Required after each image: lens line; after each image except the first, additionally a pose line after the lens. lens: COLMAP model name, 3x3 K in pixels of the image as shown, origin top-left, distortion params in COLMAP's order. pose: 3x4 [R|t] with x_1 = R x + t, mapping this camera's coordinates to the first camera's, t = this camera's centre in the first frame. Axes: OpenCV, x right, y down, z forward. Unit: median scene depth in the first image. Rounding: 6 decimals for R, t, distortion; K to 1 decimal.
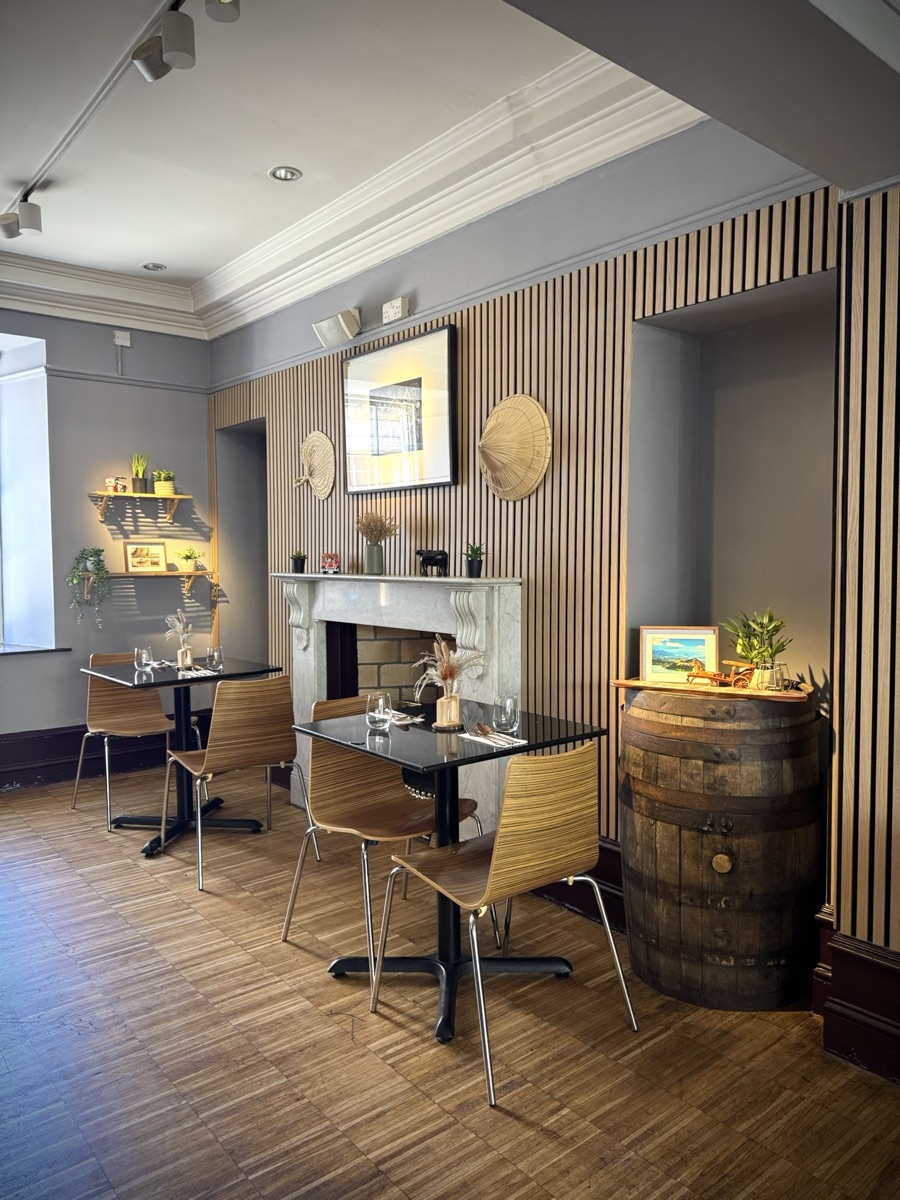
lens RADIAL K [[851.8, 0, 450.0], [0, 851.8, 600.0], [0, 0, 1]] dist [-0.001898, -0.000550]
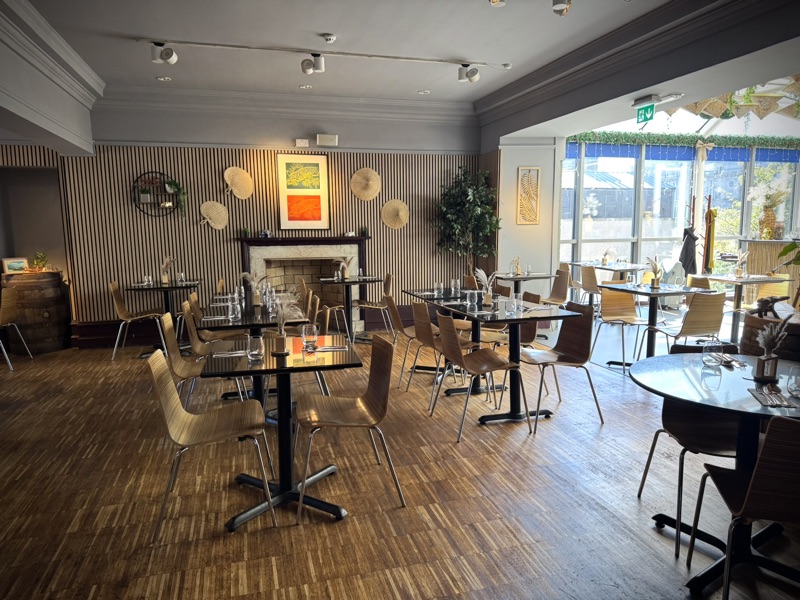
lens RADIAL K [[567.9, 0, 400.0], [0, 567.9, 300.0], [0, 0, 1]] dist [-0.001898, -0.000550]
pose [[0.396902, -0.130307, 0.908564, -1.404367], [0.063500, 0.991398, 0.114447, 0.041542], [-0.915662, 0.012270, 0.401762, -1.555036]]
